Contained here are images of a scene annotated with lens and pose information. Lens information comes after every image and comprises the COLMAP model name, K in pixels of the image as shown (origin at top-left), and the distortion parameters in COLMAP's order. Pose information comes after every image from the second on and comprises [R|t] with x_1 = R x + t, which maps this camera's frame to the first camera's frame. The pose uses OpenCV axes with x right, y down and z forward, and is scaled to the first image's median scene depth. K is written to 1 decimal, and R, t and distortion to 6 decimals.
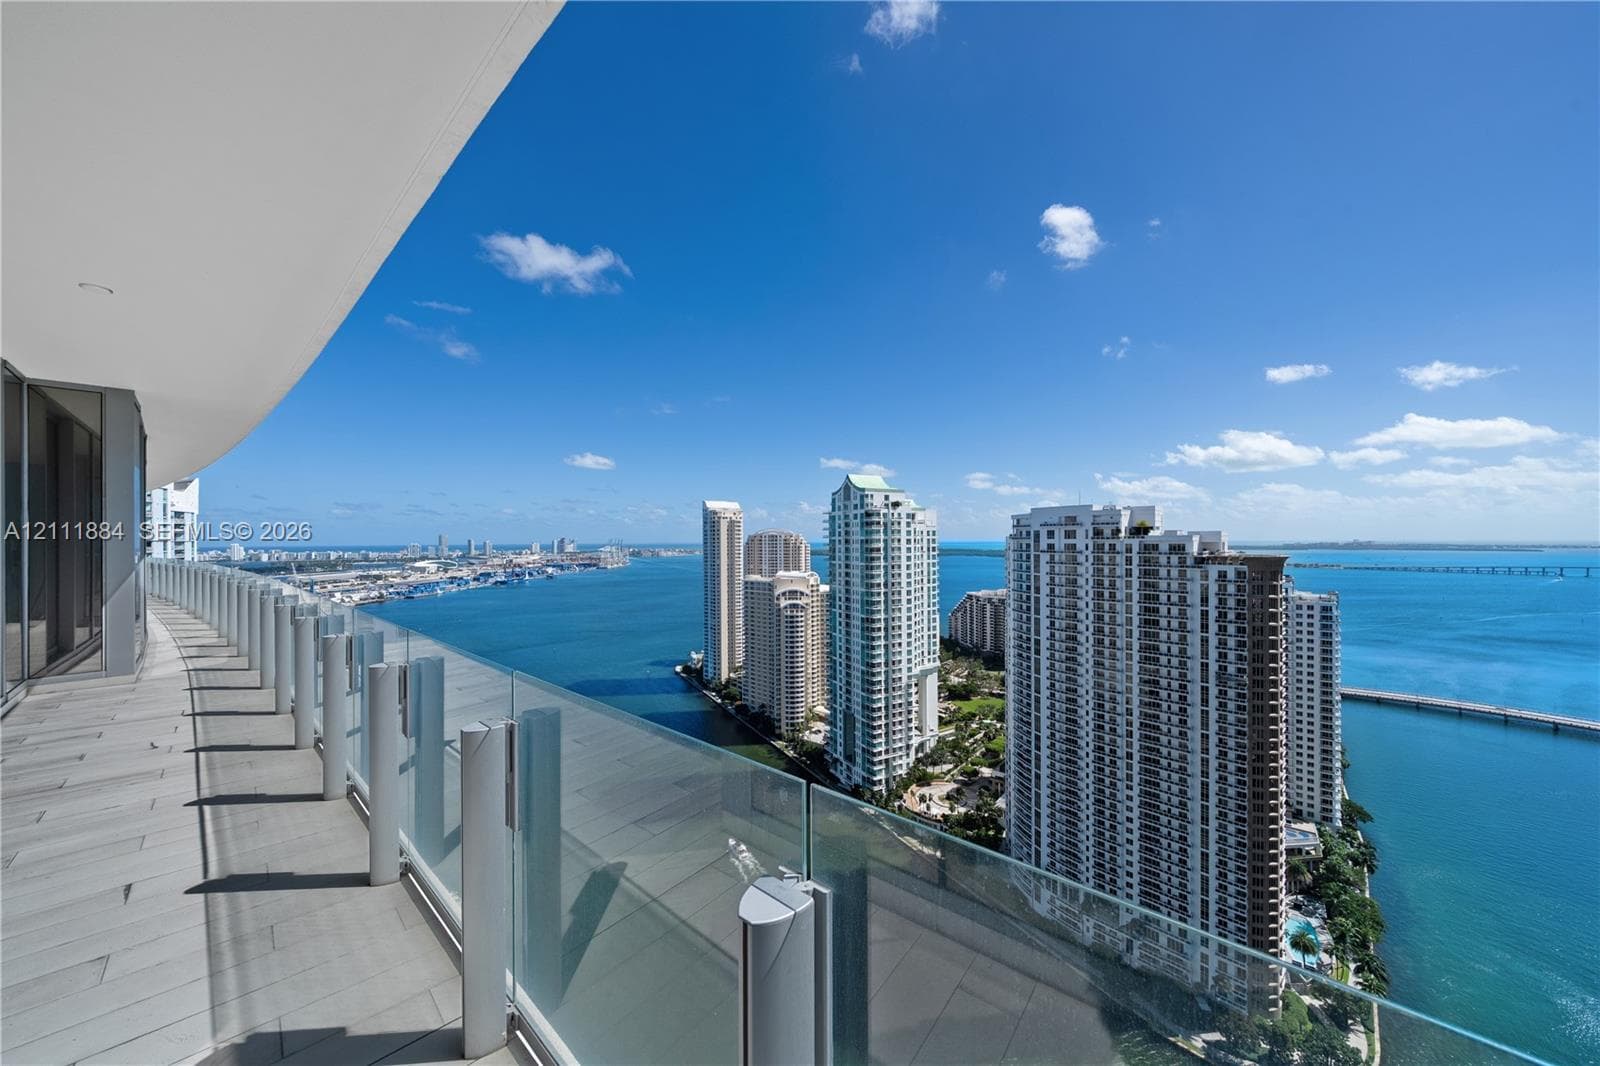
lens RADIAL K [[549.6, 0, 796.2], [0, 549.6, 539.0], [0, 0, 1]] dist [-0.000414, -0.000059]
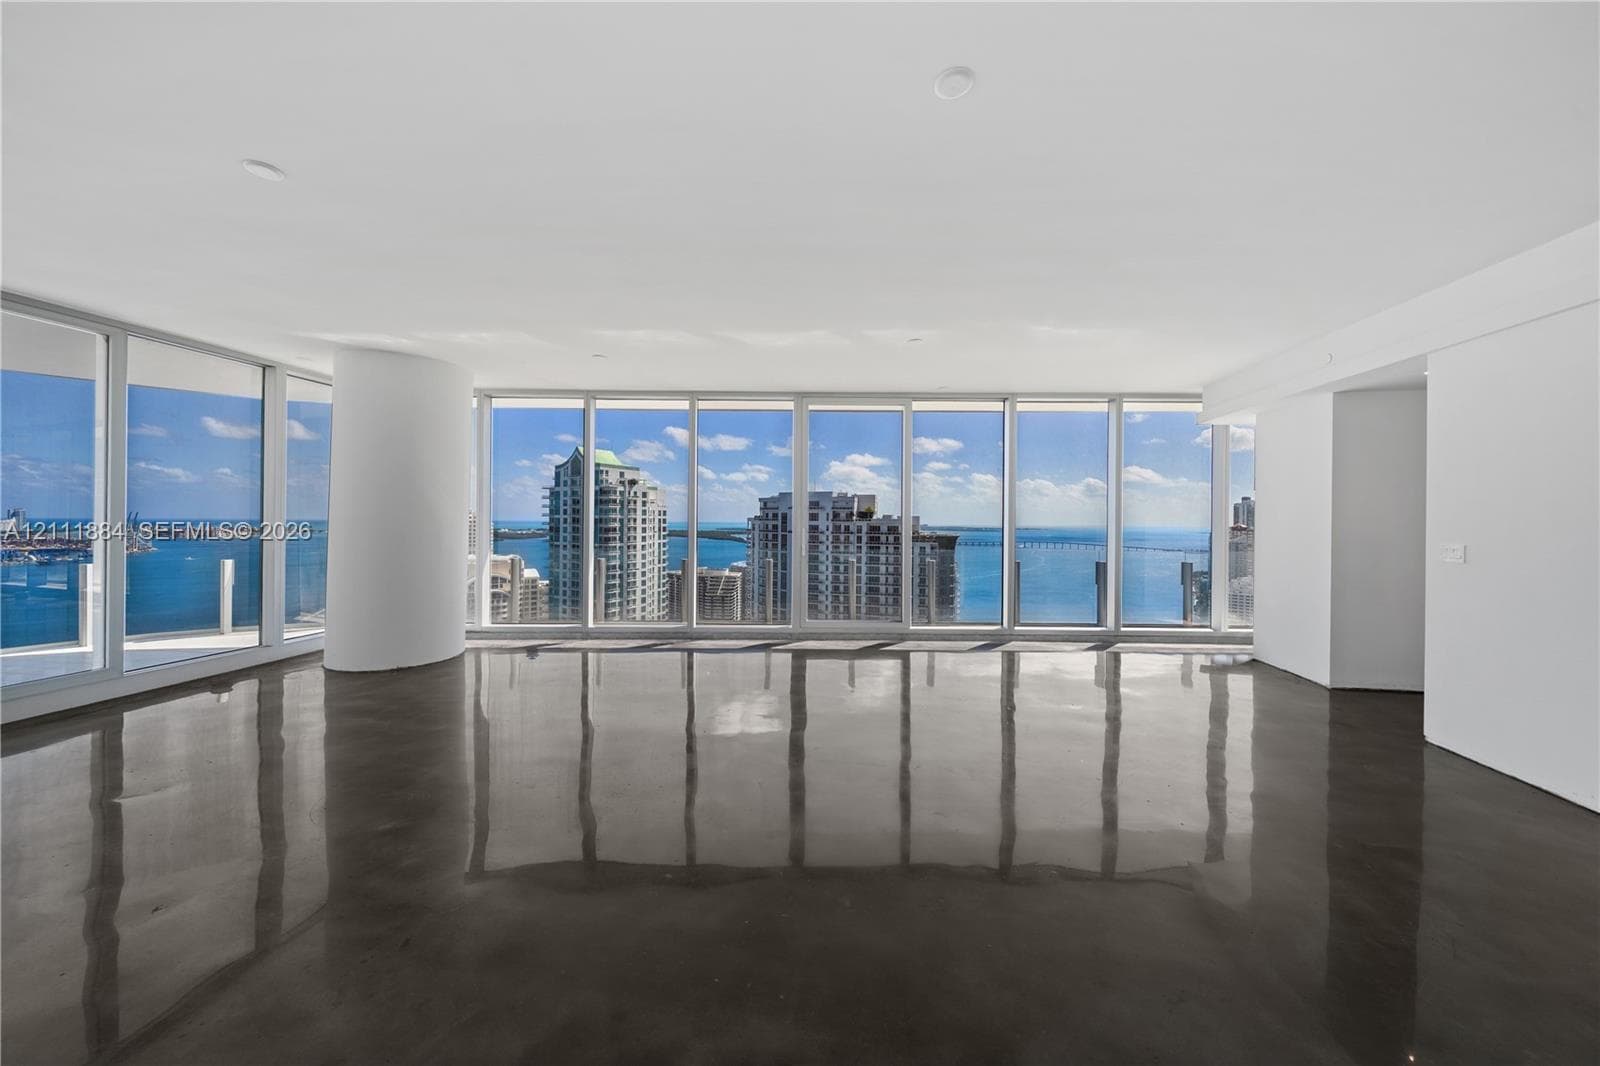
lens RADIAL K [[548.6, 0, 794.5], [0, 548.6, 519.6], [0, 0, 1]] dist [-0.000095, -0.000033]
pose [[0.835633, 0.012914, 0.549137, -0.107942], [-0.013756, 0.999902, -0.002582, 0.000627], [-0.549116, -0.005396, 0.835728, 0.046595]]
